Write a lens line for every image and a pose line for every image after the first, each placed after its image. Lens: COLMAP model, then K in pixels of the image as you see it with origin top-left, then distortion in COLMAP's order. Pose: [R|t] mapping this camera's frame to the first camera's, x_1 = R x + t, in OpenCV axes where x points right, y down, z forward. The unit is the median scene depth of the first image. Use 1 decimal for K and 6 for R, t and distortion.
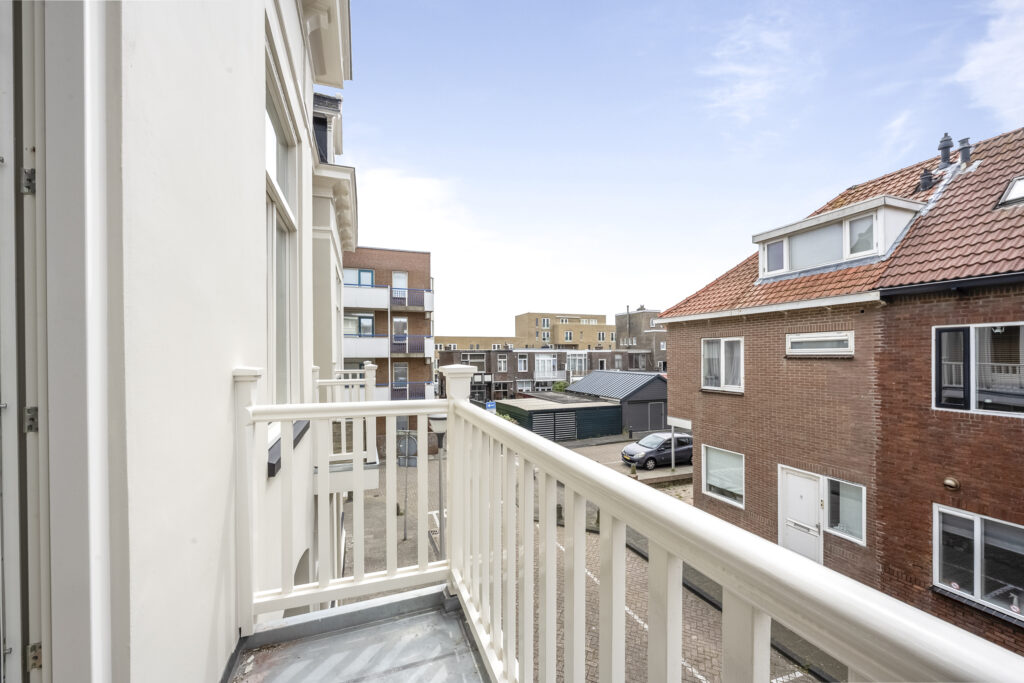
lens RADIAL K [[406.4, 0, 516.1], [0, 406.4, 359.4], [0, 0, 1]] dist [-0.000027, 0.000063]
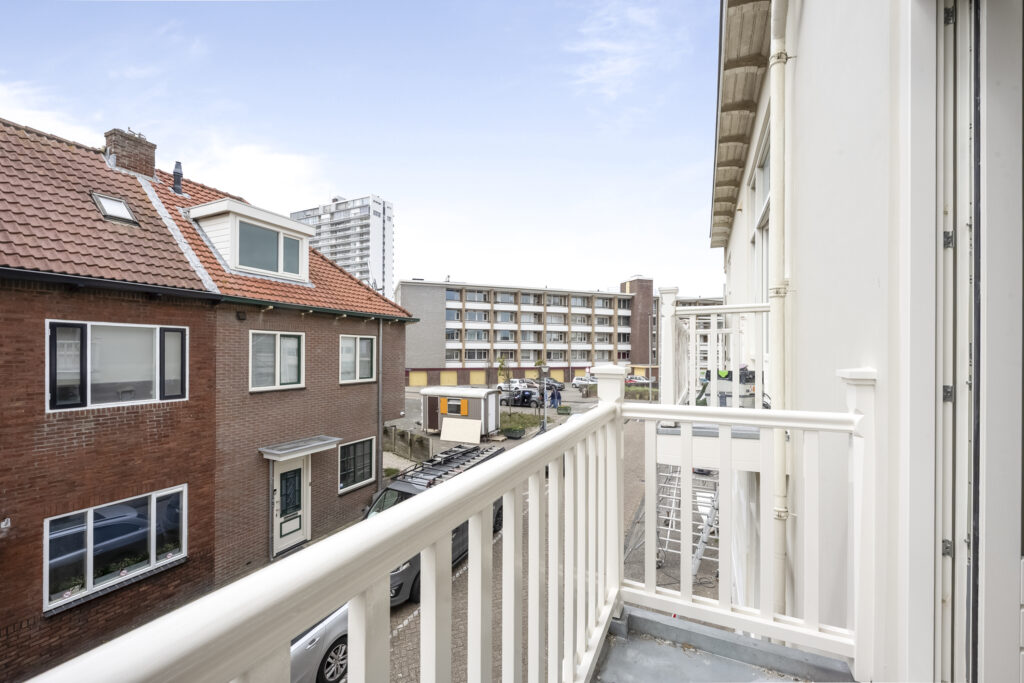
lens RADIAL K [[406.4, 0, 508.4], [0, 406.4, 343.3], [0, 0, 1]] dist [-0.000027, 0.000063]
pose [[-0.684769, 0.004700, 0.728745, -0.244260], [0.002214, 0.999988, -0.004370, -0.018205], [-0.728757, -0.001379, -0.684771, 0.680339]]
